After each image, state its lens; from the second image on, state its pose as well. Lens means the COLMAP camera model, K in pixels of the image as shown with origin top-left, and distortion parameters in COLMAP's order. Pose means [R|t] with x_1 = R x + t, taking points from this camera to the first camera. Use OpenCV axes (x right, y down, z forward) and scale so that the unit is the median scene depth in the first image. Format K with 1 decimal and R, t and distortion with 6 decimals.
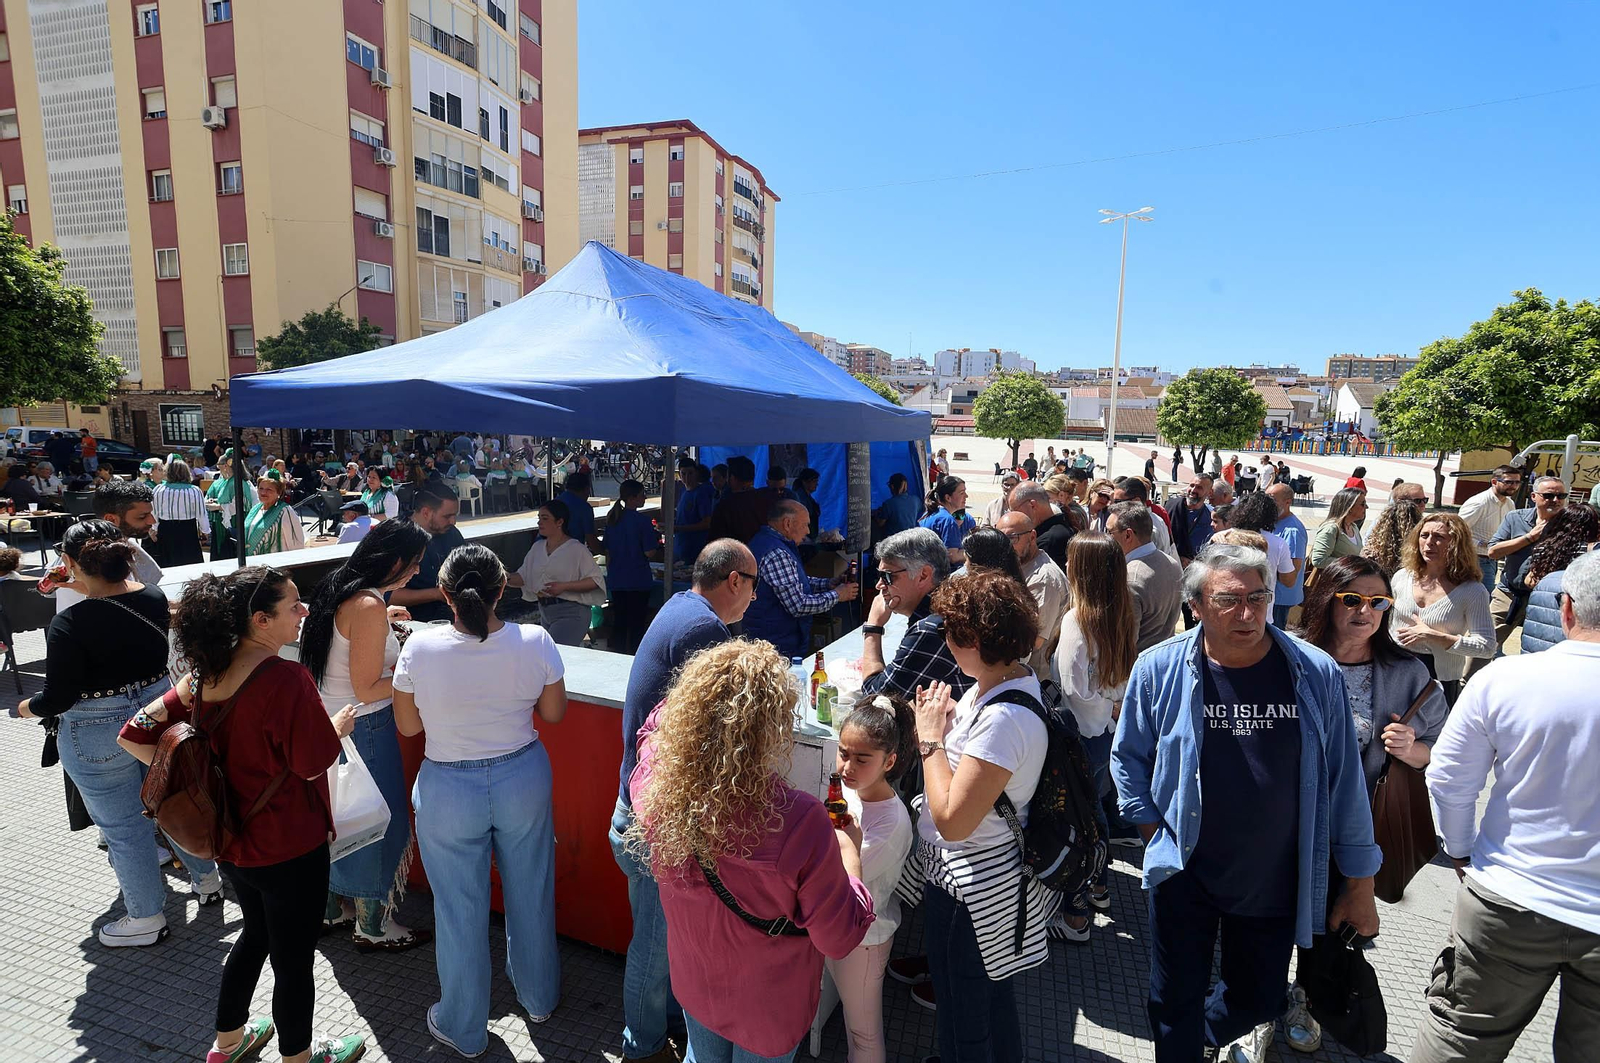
lens RADIAL K [[793.1, 0, 800.0], [0, 793.1, 531.5], [0, 0, 1]] dist [-0.000246, -0.000050]
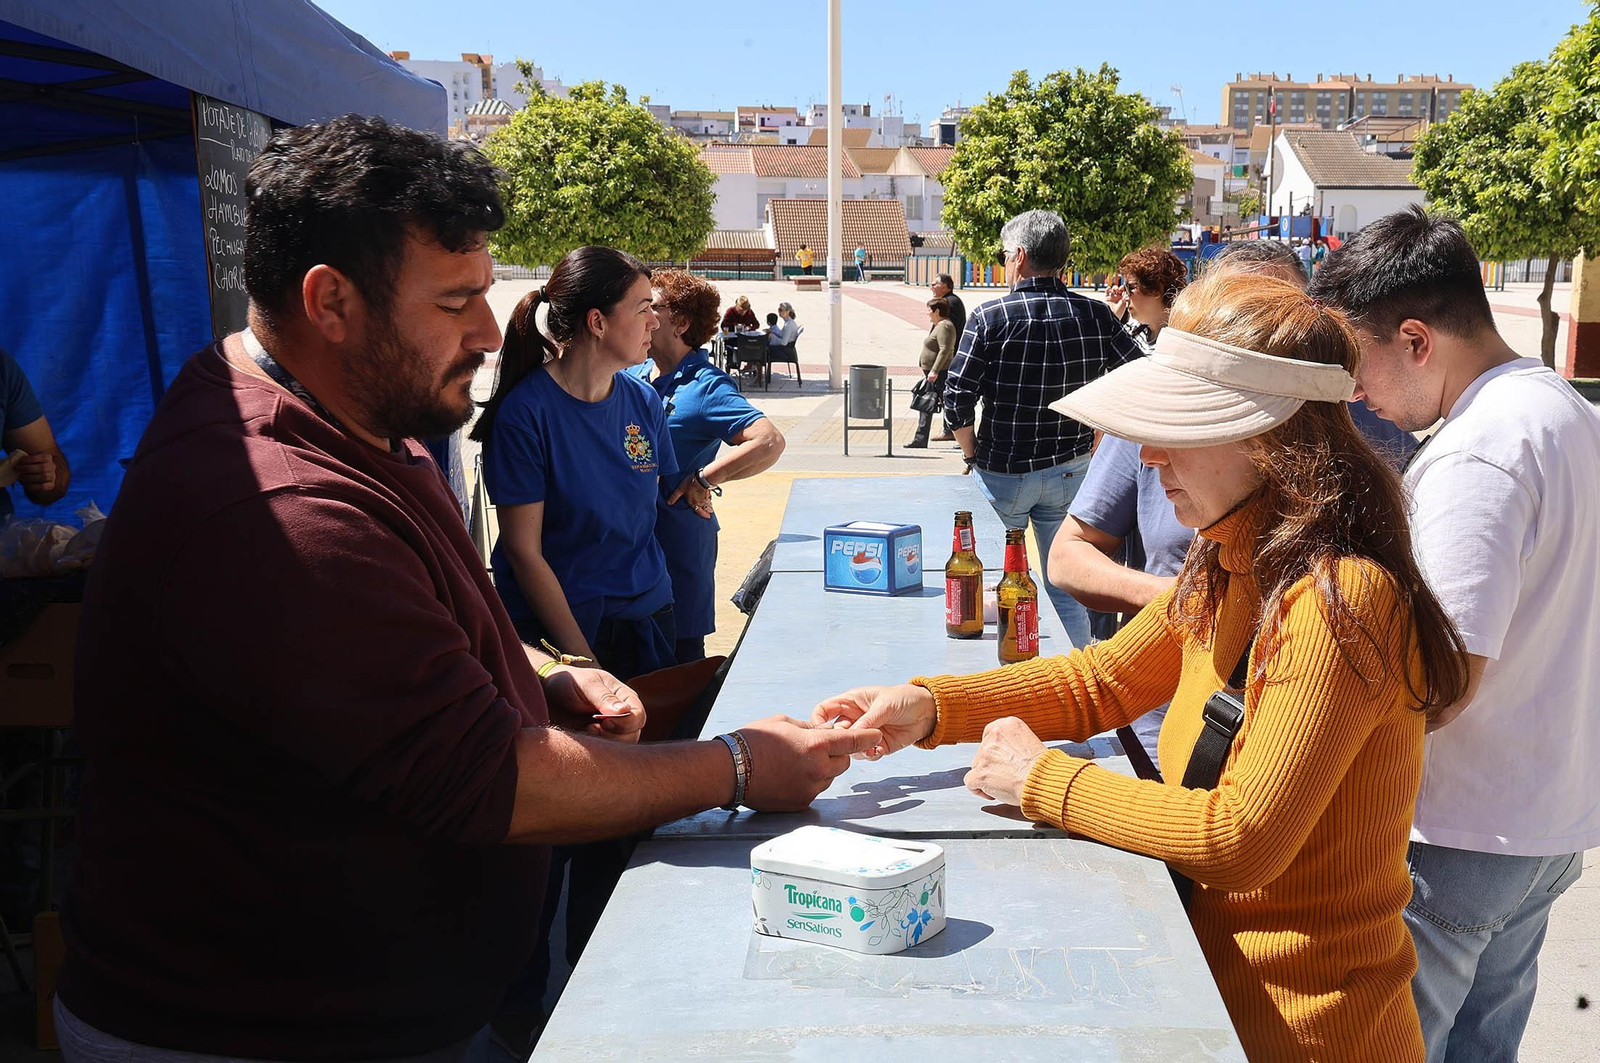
lens RADIAL K [[1862.1, 0, 800.0], [0, 1862.1, 531.5], [0, 0, 1]] dist [-0.005053, -0.010249]
pose [[0.903539, -0.076423, 0.421636, -0.009549], [0.083251, 0.996526, 0.002221, 0.010471], [-0.420341, 0.033095, 0.906762, 0.197704]]
